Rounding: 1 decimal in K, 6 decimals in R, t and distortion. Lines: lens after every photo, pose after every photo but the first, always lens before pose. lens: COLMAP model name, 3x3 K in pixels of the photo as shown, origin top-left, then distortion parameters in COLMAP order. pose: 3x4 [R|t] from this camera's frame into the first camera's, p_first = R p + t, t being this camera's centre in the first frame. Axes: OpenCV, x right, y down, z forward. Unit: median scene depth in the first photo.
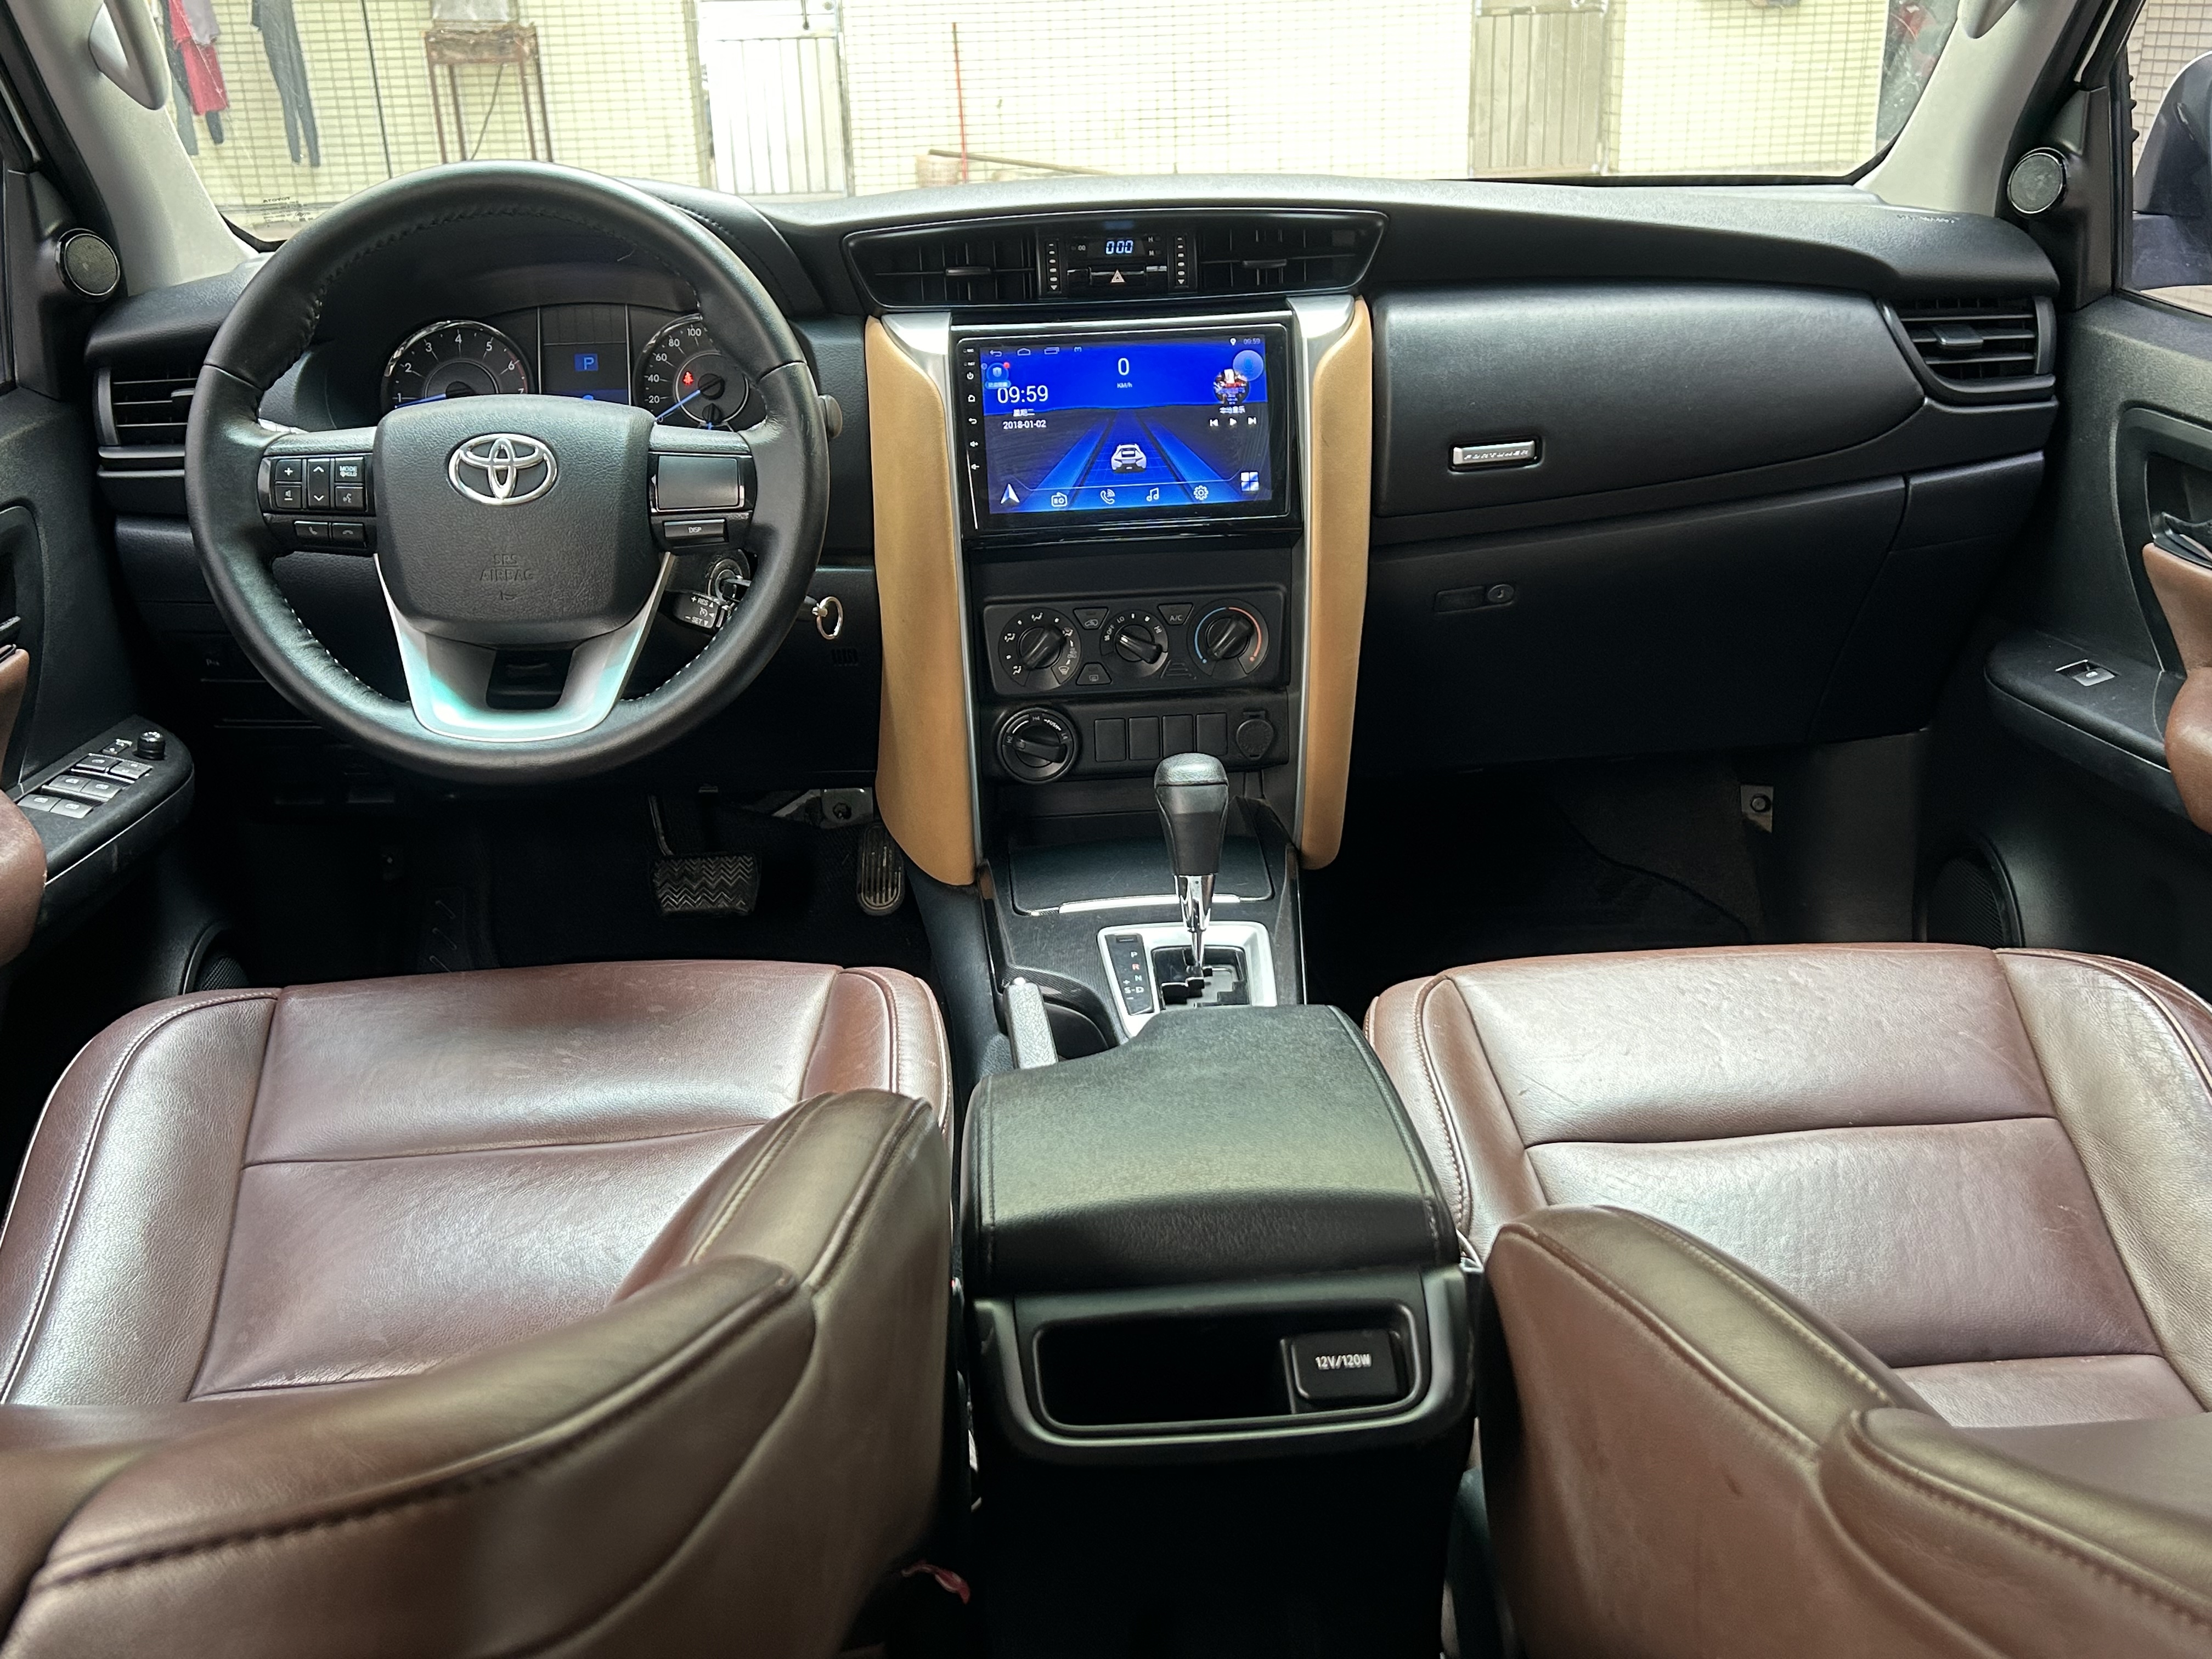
lens RADIAL K [[2120.3, 0, 1106.0], [0, 2120.3, 849.0], [0, 0, 1]] dist [0.047258, 0.000000]
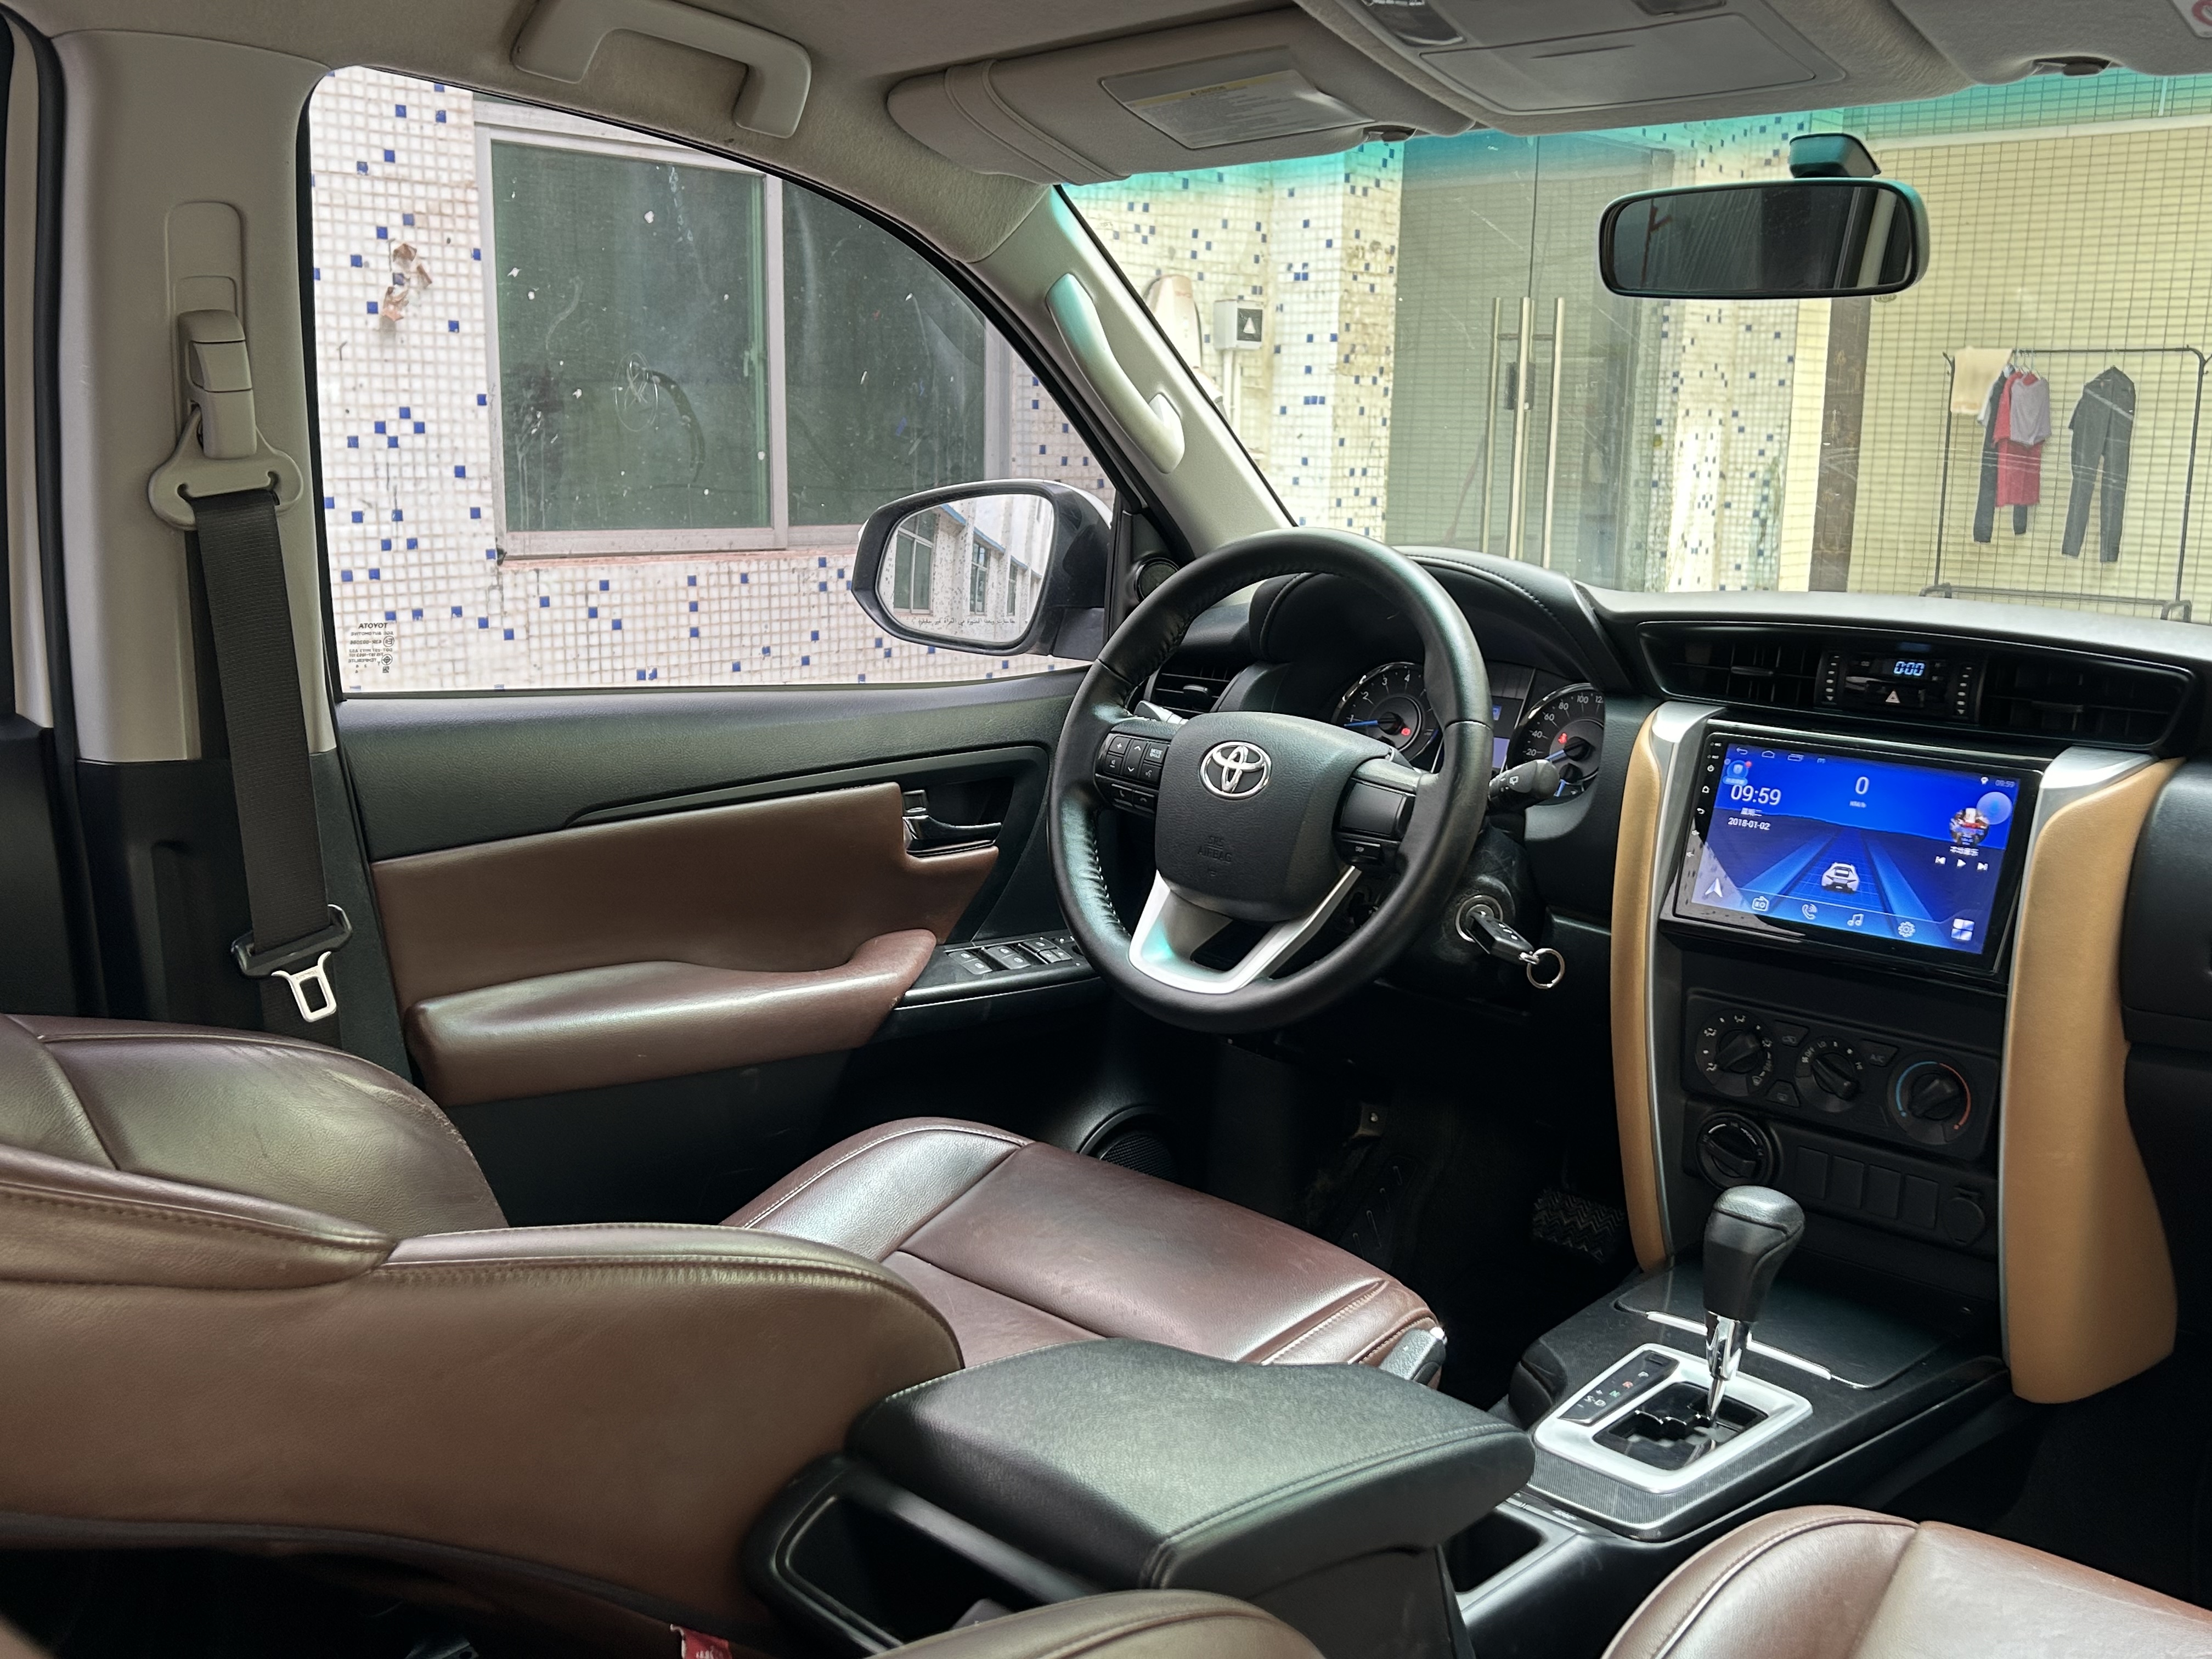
lens RADIAL K [[2120.3, 0, 1106.6], [0, 2120.3, 817.2], [0, 0, 1]] dist [0.047258, 0.000000]
pose [[0.673369, 0.178670, -0.717392, 0.465992], [-0.307604, 0.950087, -0.052104, -0.059348], [0.672275, 0.255758, 0.694718, 0.111727]]
